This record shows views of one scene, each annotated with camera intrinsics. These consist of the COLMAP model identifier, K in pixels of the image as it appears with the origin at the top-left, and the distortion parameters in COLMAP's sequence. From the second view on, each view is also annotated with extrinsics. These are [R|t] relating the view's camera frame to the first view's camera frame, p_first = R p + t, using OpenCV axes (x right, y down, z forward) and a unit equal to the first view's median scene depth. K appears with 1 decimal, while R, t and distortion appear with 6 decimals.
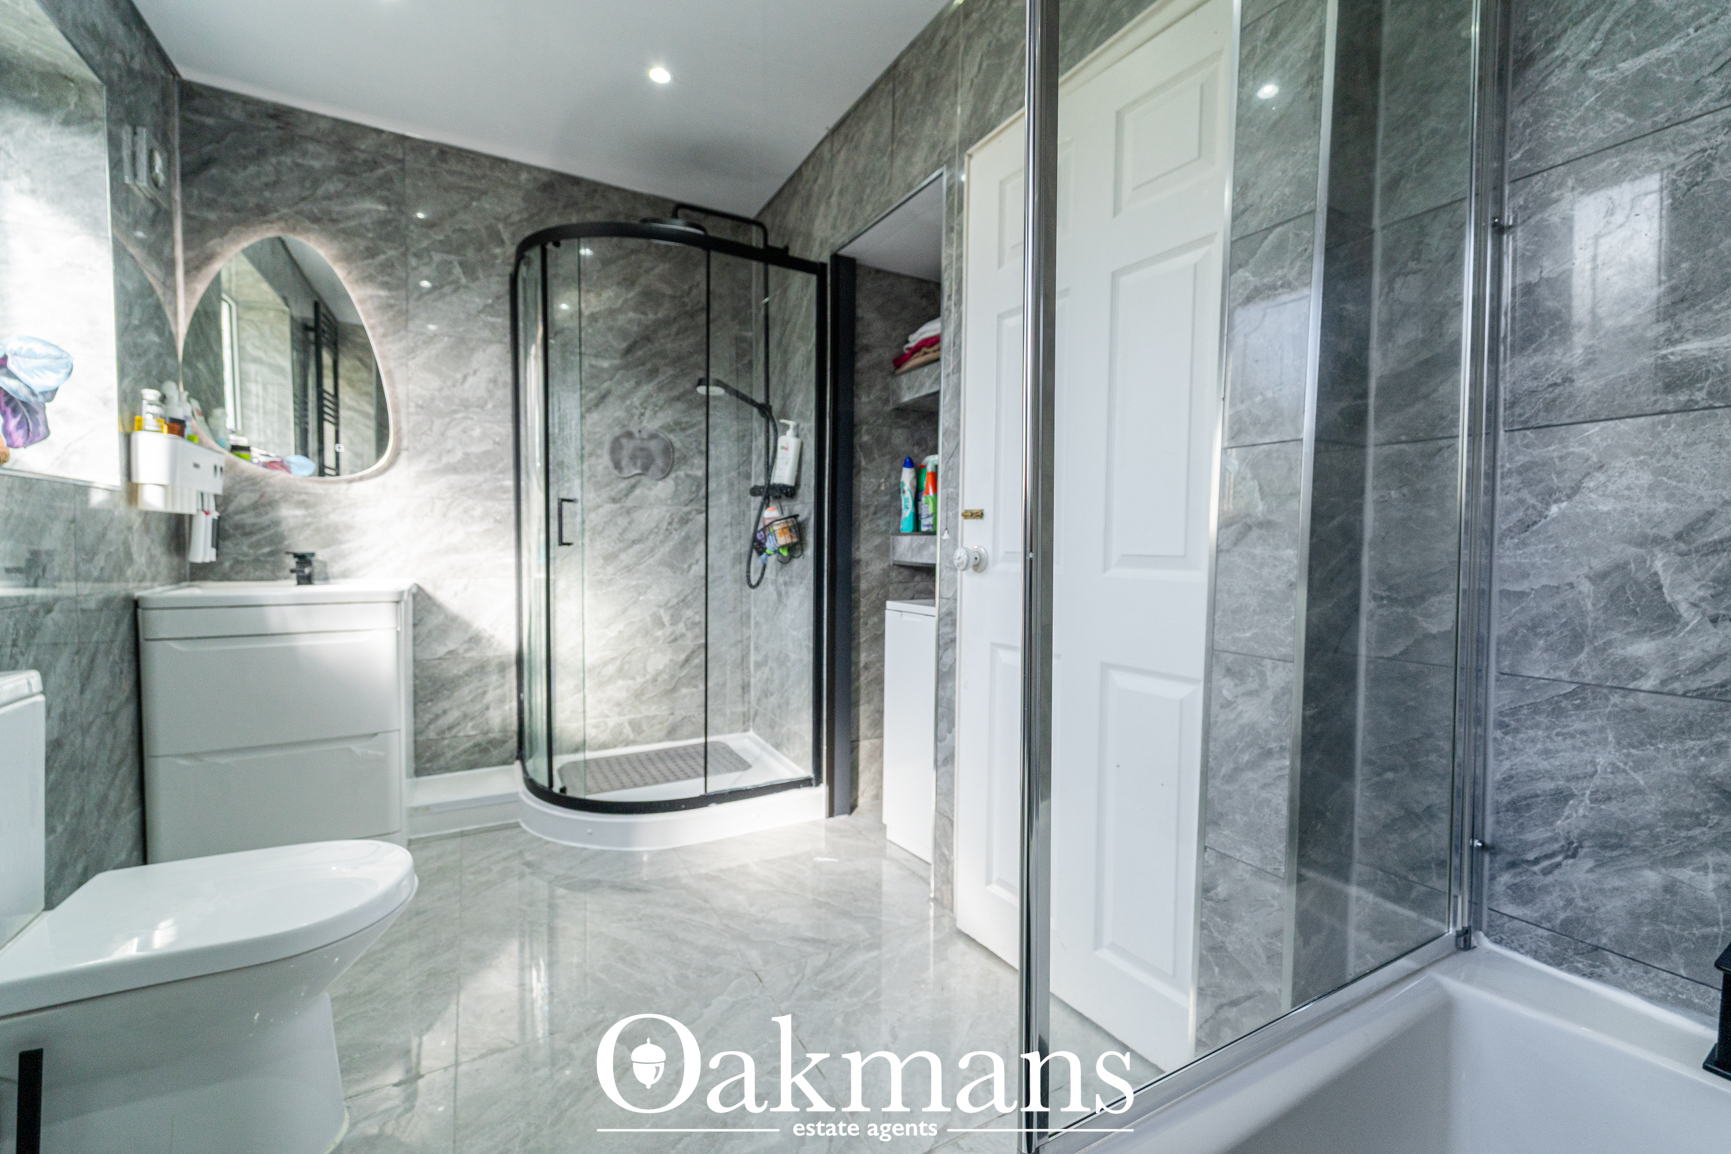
lens RADIAL K [[713.6, 0, 853.7], [0, 713.6, 572.3], [0, 0, 1]] dist [0.002783, -0.003555]
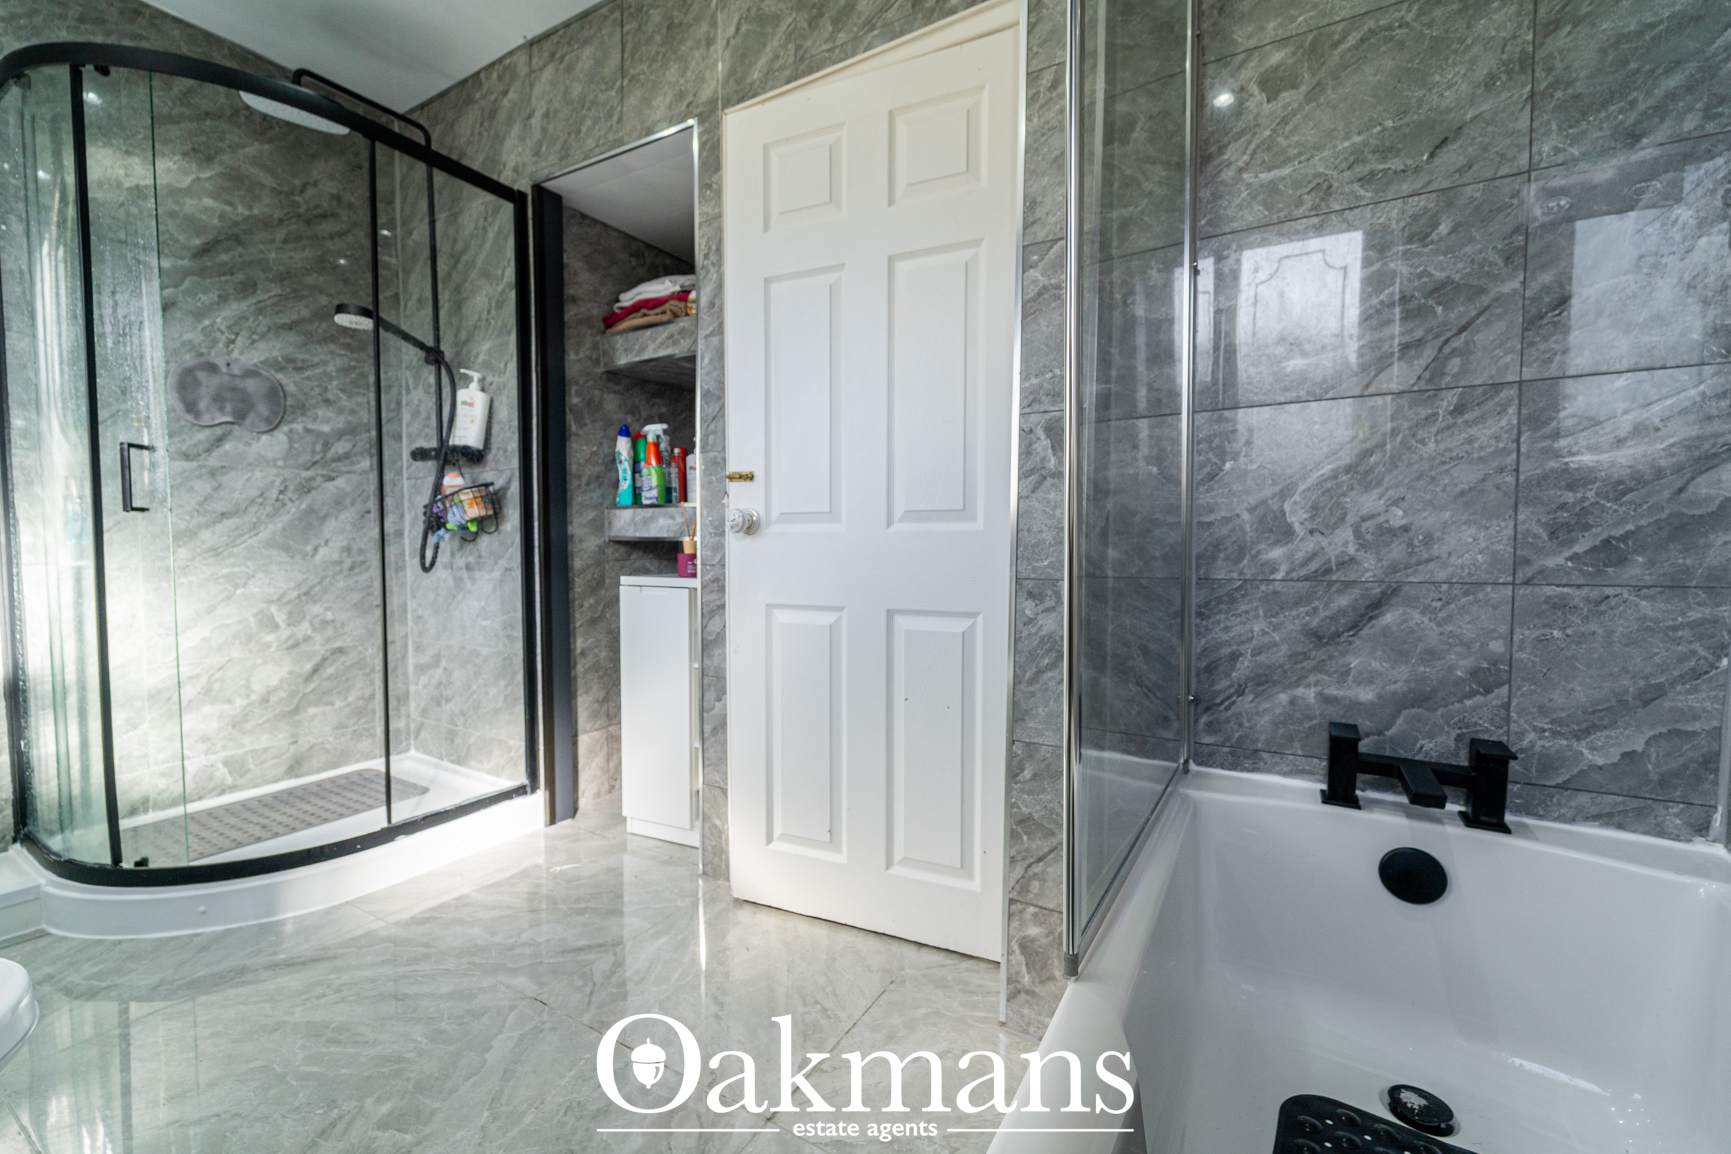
lens RADIAL K [[713.6, 0, 887.6], [0, 713.6, 573.7], [0, 0, 1]] dist [0.002783, -0.003555]
pose [[0.856079, -0.031546, 0.515882, -0.162510], [0.027237, 0.999502, 0.015920, 0.038117], [-0.516127, 0.000422, 0.856512, 0.034134]]
